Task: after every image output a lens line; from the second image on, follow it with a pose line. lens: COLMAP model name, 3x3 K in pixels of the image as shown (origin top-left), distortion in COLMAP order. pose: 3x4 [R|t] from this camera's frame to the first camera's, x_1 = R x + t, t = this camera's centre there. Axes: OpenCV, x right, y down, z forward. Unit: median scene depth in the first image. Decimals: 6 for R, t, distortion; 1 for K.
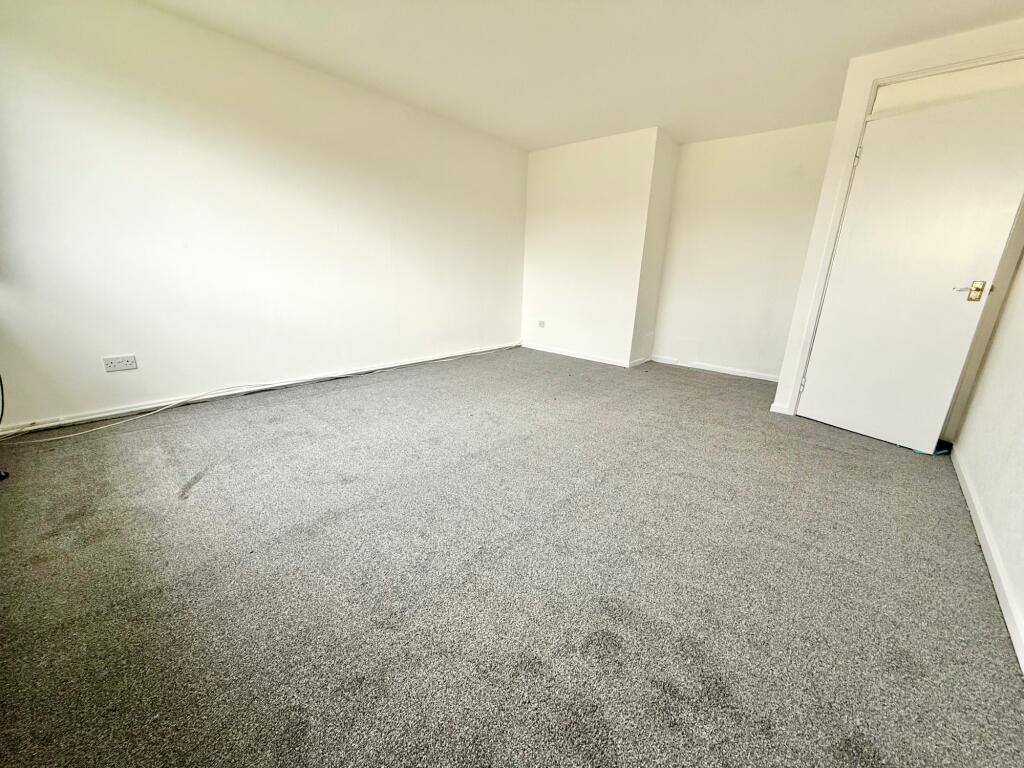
lens RADIAL K [[407.3, 0, 510.1], [0, 407.3, 381.1], [0, 0, 1]] dist [0.002300, 0.000268]
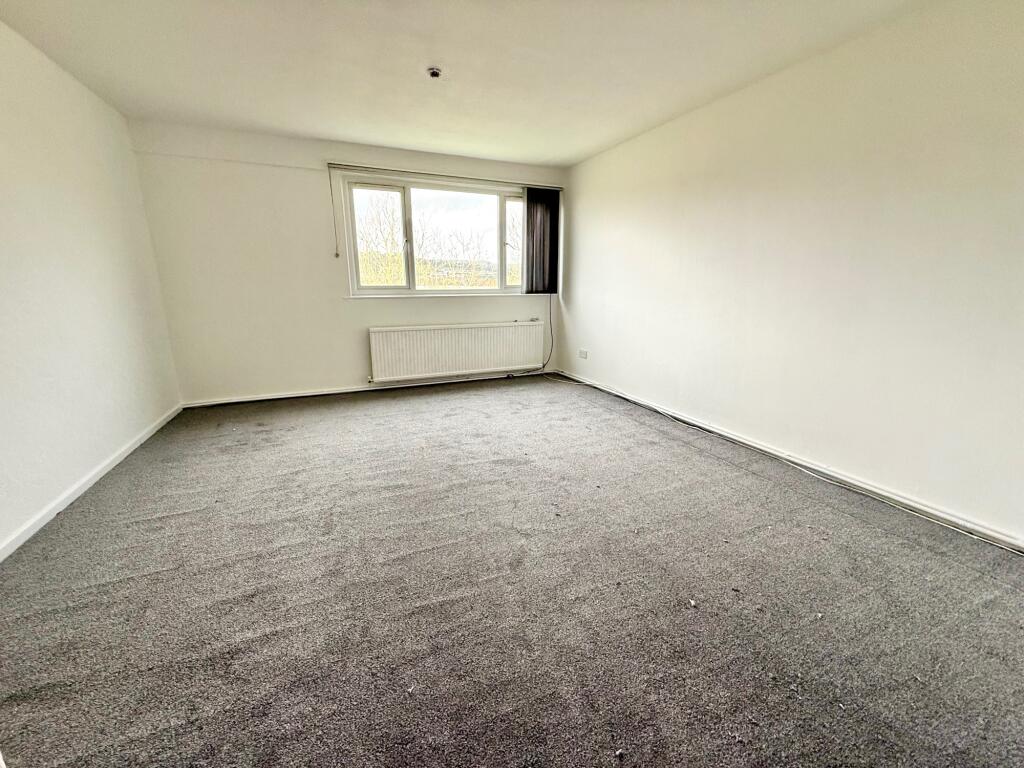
lens RADIAL K [[407.3, 0, 510.6], [0, 407.3, 385.2], [0, 0, 1]] dist [0.002300, 0.000268]
pose [[-0.409500, 0.173033, -0.895750, 0.744039], [-0.268007, 0.915710, 0.299411, -0.339264], [0.872056, 0.362677, -0.328610, 1.257713]]
